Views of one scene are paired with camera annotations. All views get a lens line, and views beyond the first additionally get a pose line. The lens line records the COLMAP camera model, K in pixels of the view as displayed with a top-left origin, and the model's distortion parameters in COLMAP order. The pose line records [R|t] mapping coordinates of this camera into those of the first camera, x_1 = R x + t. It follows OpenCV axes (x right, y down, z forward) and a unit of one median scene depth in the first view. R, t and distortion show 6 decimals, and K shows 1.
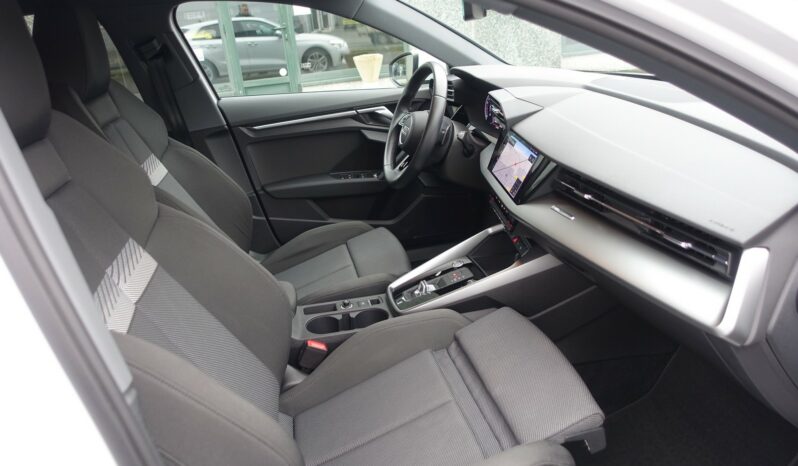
lens RADIAL K [[547.9, 0, 400.1], [0, 547.9, 230.4], [0, 0, 1]] dist [-0.001248, 0.001394]
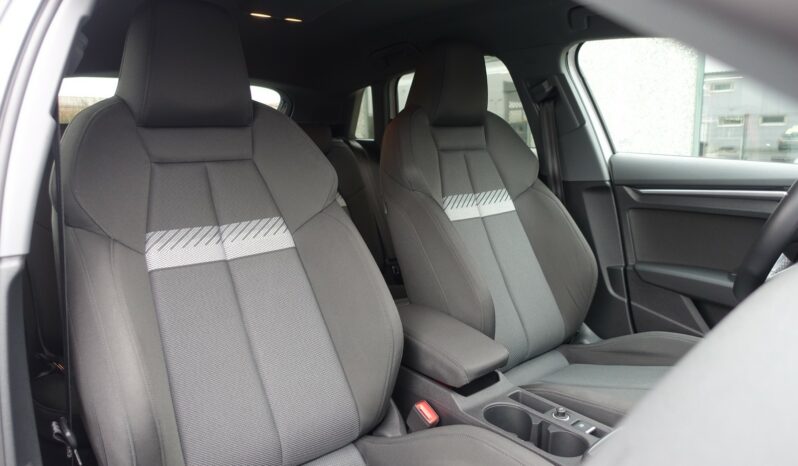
lens RADIAL K [[547.9, 0, 400.1], [0, 547.9, 230.4], [0, 0, 1]] dist [-0.001248, 0.001394]
pose [[0.502346, 0.215984, -0.837257, 0.262194], [-0.346866, 0.937310, 0.033678, -0.032875], [0.792043, 0.273498, 0.545772, 0.278947]]
